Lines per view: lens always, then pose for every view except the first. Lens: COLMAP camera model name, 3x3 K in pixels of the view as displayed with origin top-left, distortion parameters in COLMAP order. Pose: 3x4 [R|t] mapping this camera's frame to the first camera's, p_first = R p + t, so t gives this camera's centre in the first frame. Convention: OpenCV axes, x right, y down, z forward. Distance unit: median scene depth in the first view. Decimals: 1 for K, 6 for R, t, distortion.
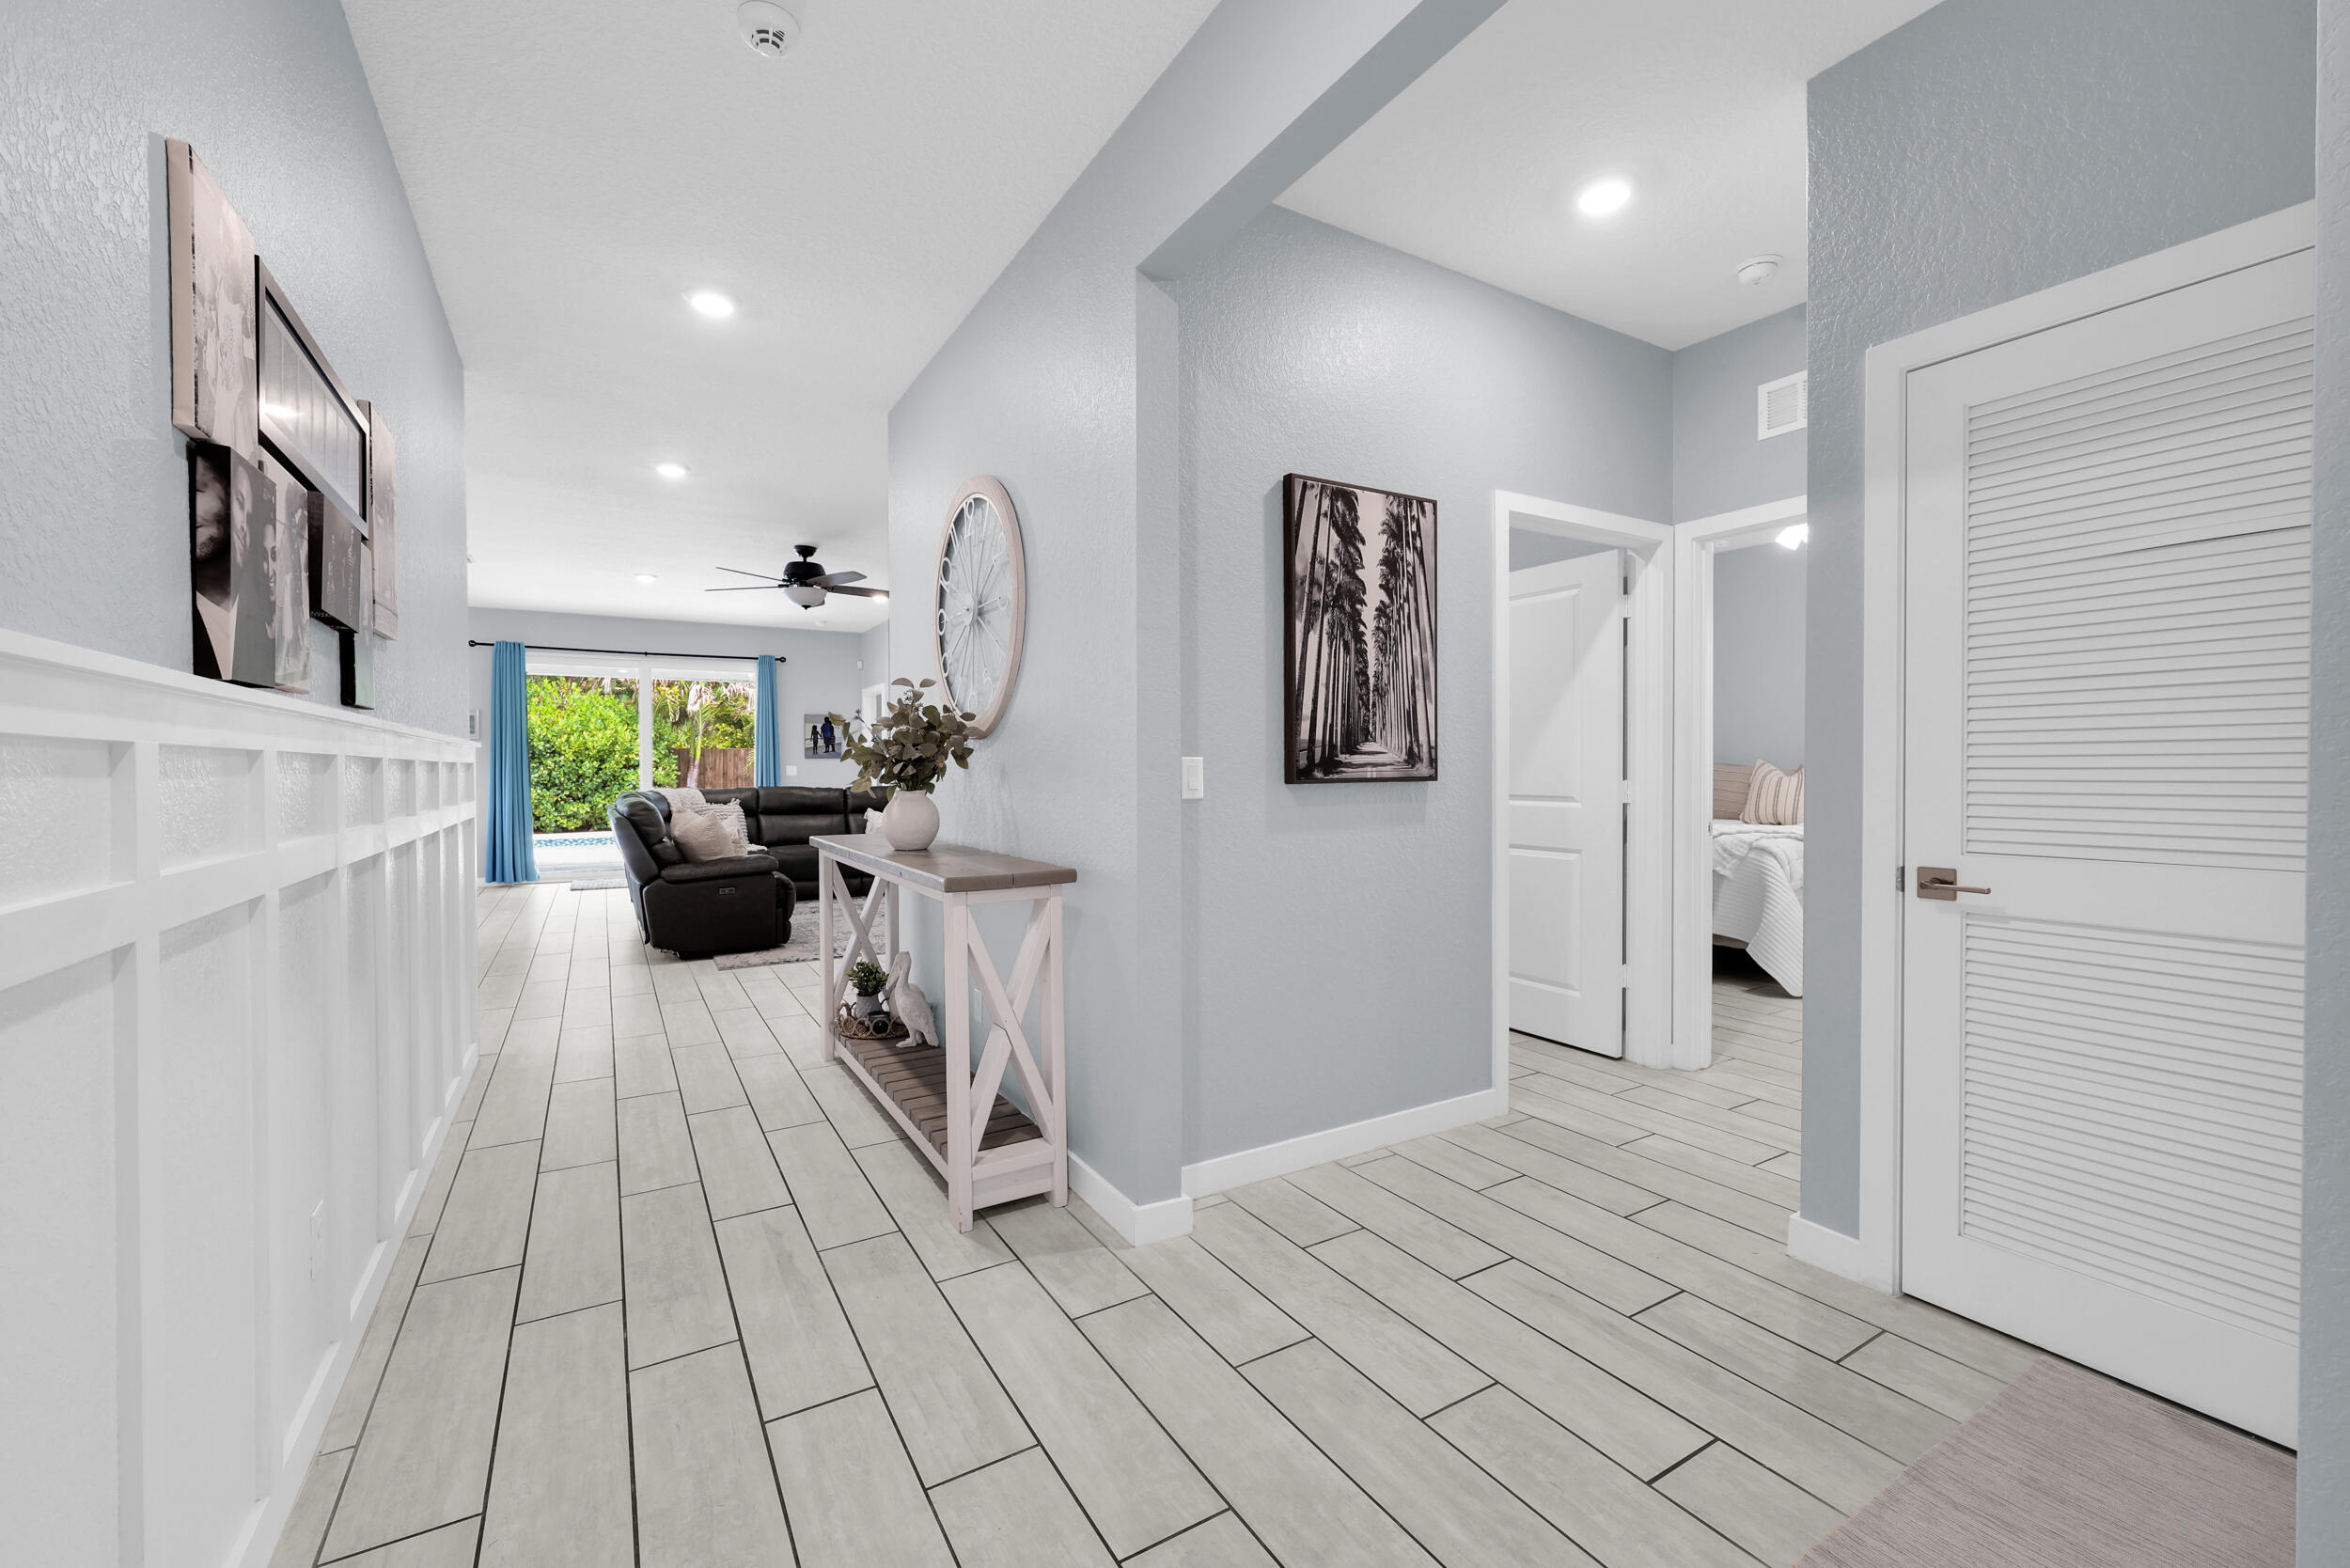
lens RADIAL K [[958.4, 0, 1170.5], [0, 958.4, 776.4], [0, 0, 1]] dist [0.001289, -0.000145]
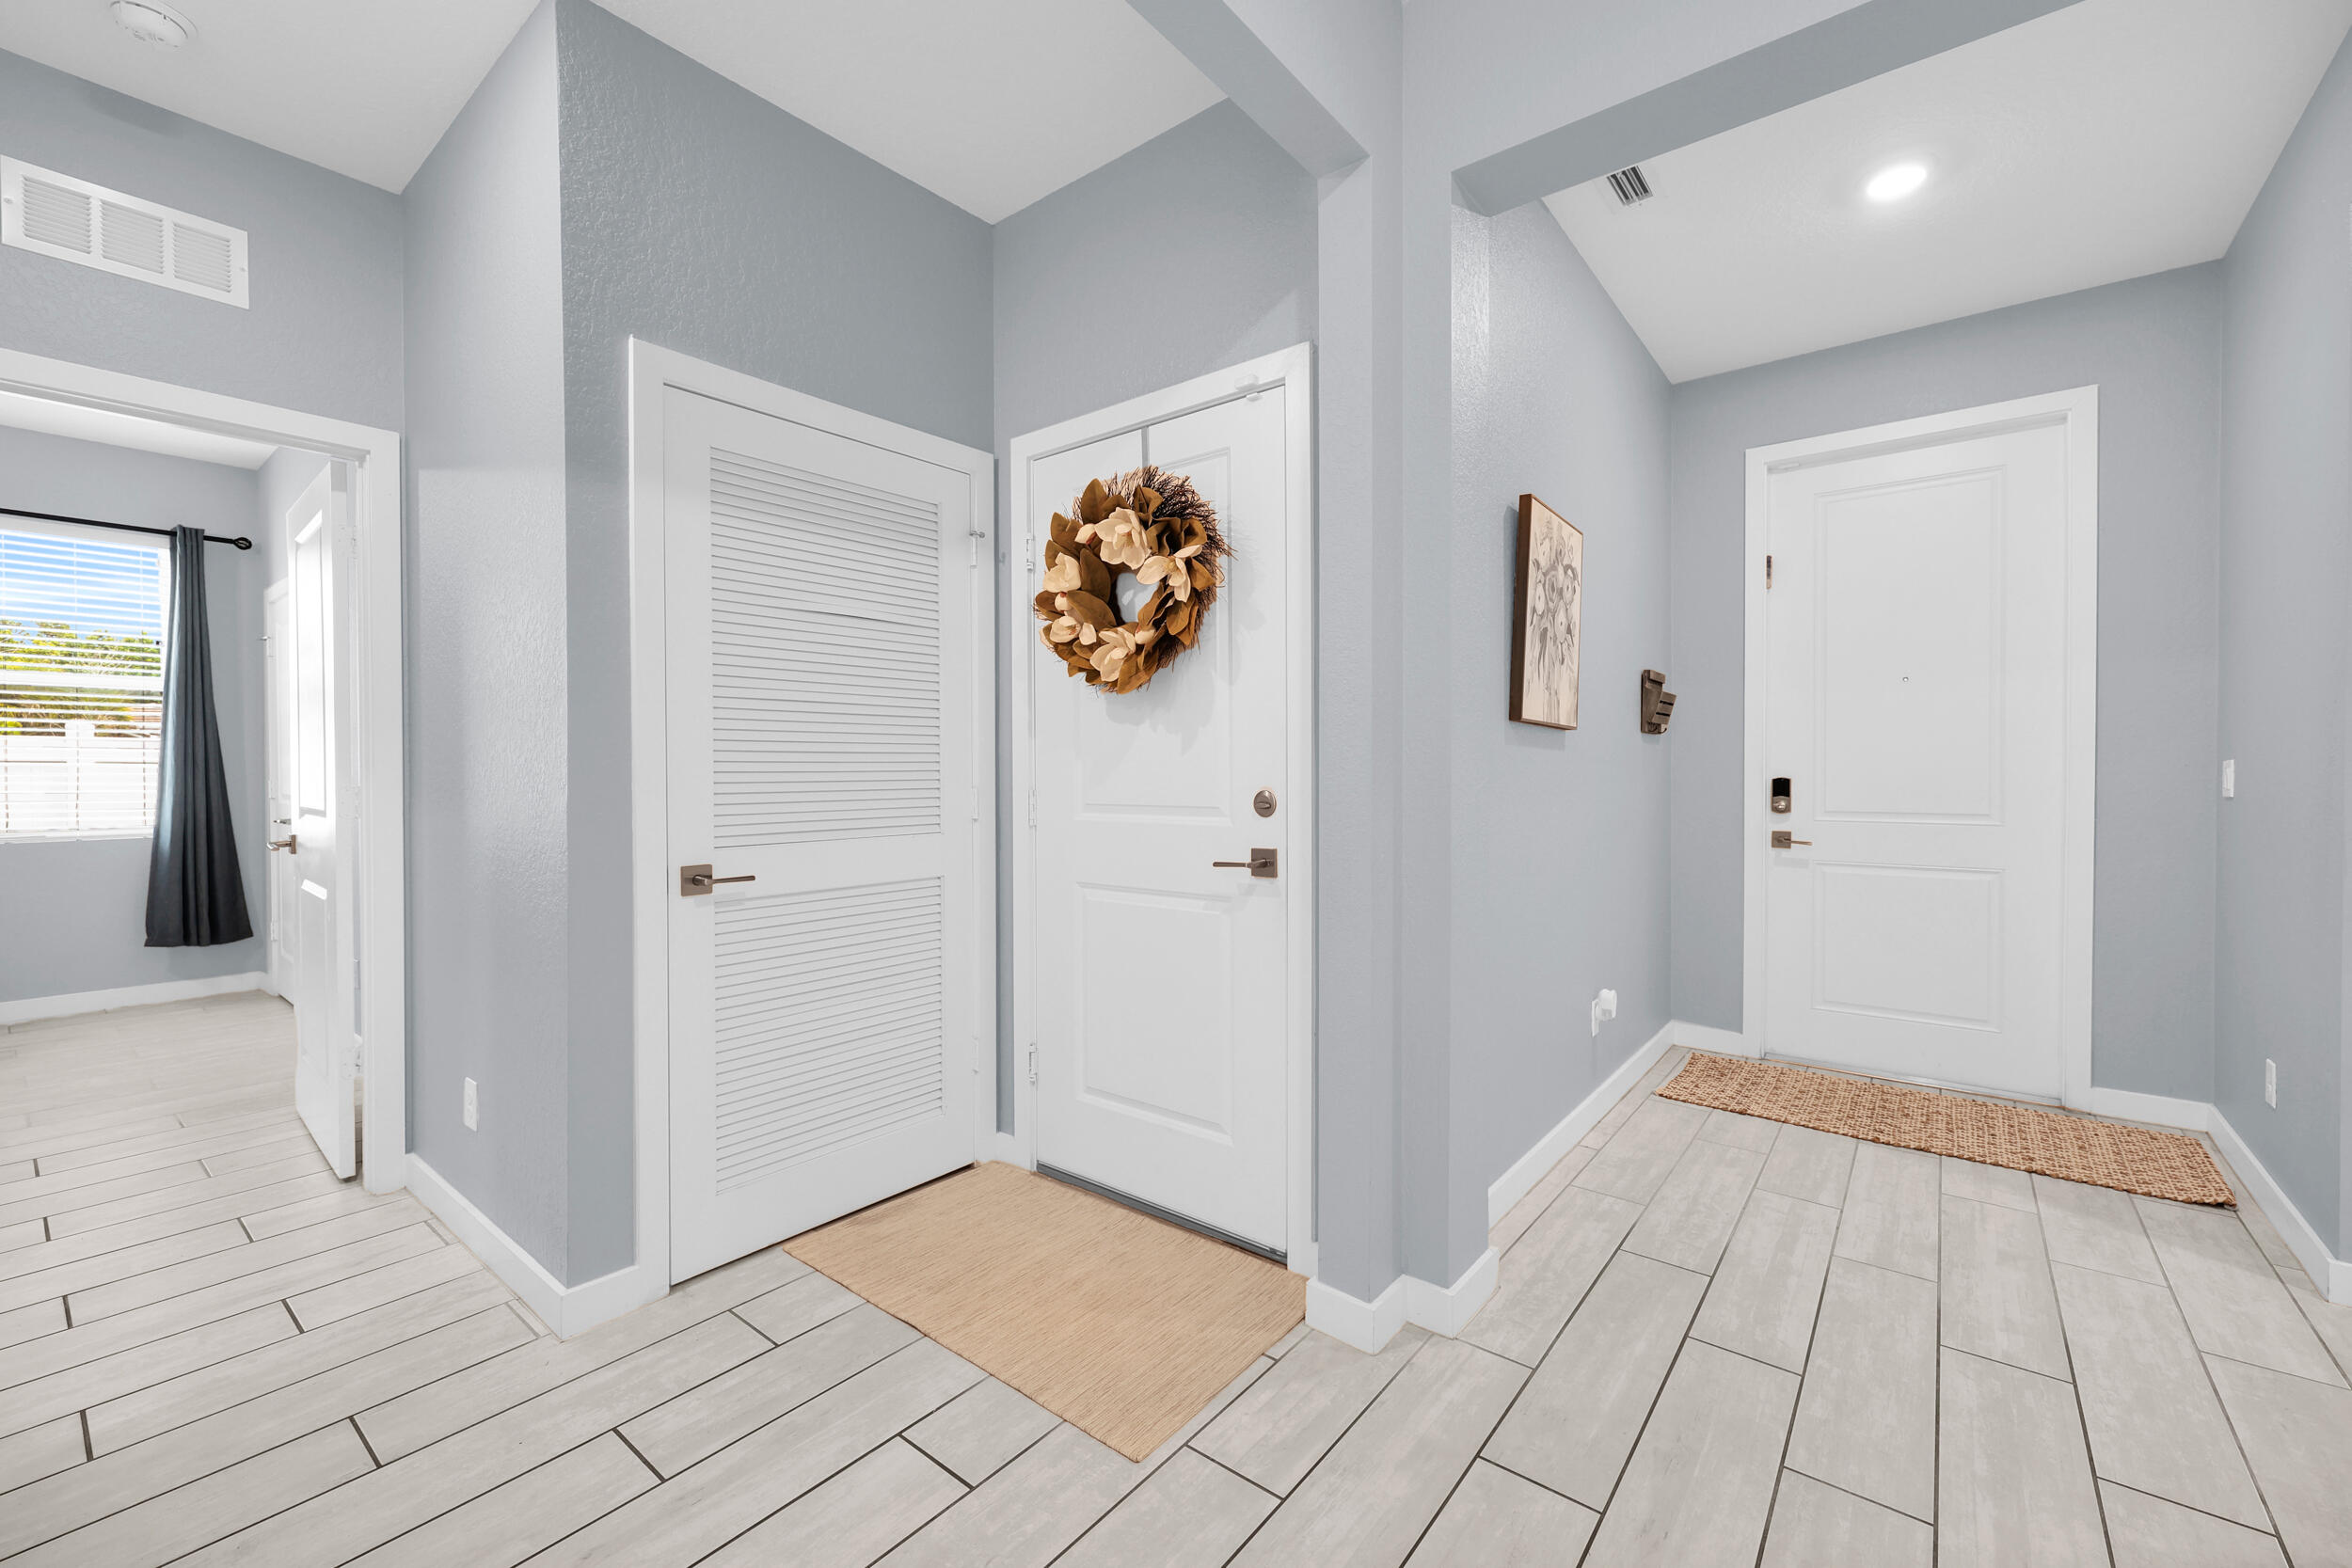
lens RADIAL K [[959.1, 0, 1171.5], [0, 959.1, 776.4], [0, 0, 1]] dist [0.001289, -0.000145]
pose [[-0.350783, -0.003908, 0.936448, -0.369816], [0.010839, 0.999907, 0.008233, -0.006032], [-0.936394, 0.013038, -0.350709, 0.839461]]
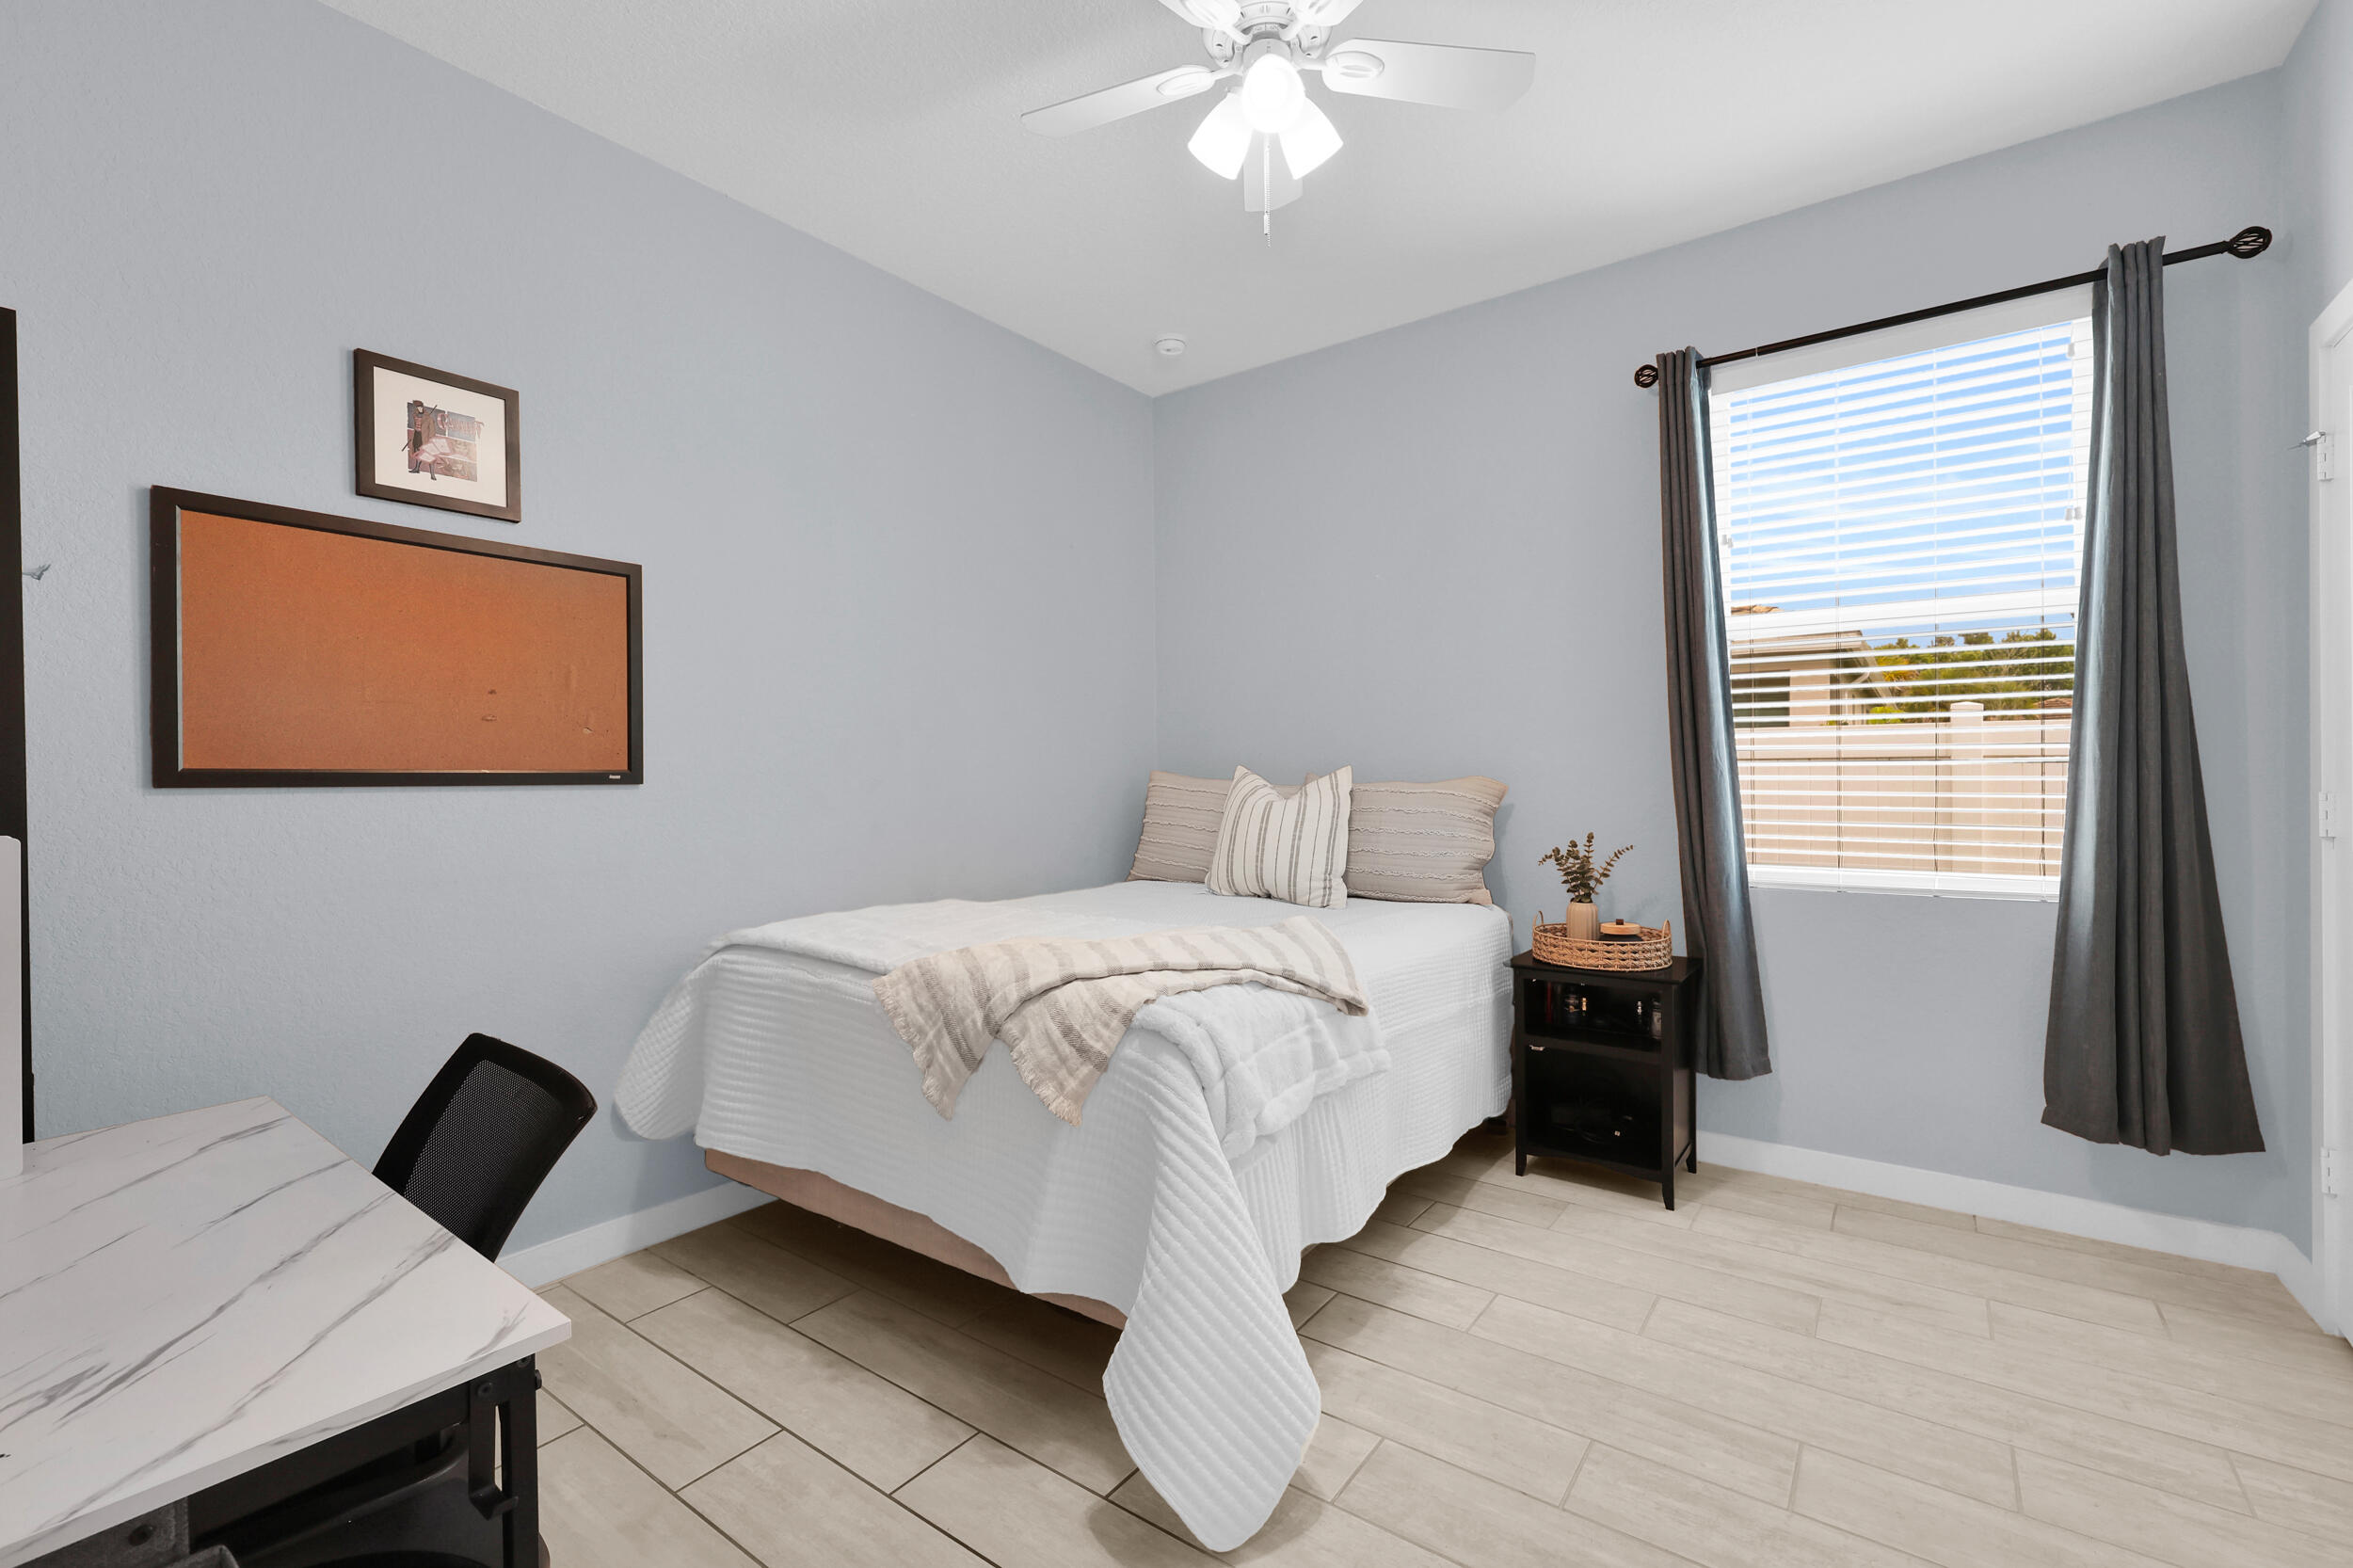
lens RADIAL K [[1011.7, 0, 1176.5], [0, 1011.7, 784.0], [0, 0, 1]] dist [0.000341, -0.000027]
pose [[0.922657, -0.010845, 0.385470, 1.151166], [0.012420, 0.999922, -0.001596, -0.023879], [-0.385422, 0.006260, 0.922719, 1.582866]]
